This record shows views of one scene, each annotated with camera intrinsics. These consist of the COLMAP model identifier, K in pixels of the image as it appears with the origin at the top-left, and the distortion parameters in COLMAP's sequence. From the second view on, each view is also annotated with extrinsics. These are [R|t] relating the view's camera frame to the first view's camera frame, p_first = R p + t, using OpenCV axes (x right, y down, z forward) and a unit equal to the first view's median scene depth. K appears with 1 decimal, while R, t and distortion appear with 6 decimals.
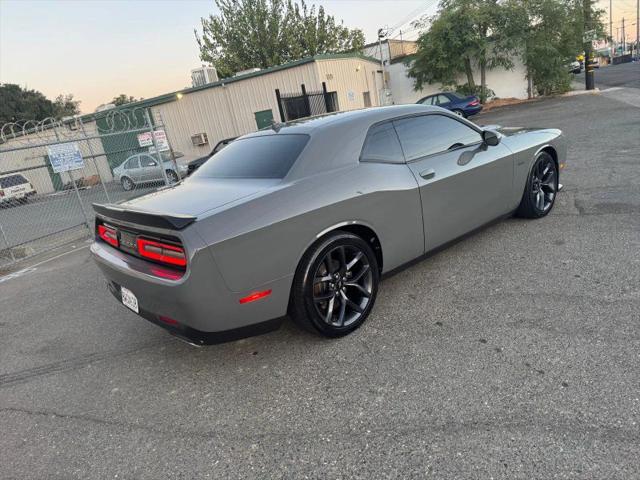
lens RADIAL K [[453.9, 0, 323.1], [0, 453.9, 237.7], [0, 0, 1]] dist [0.061504, -0.076713]
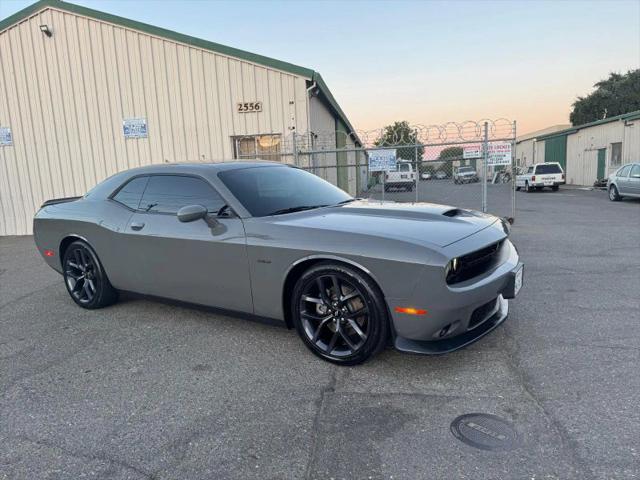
lens RADIAL K [[453.9, 0, 319.2], [0, 453.9, 243.2], [0, 0, 1]] dist [0.061504, -0.076713]
pose [[0.266576, 0.304685, -0.914387, 0.240005], [-0.255583, 0.937100, 0.237741, -0.083152], [0.929309, 0.170325, 0.327681, 0.179106]]
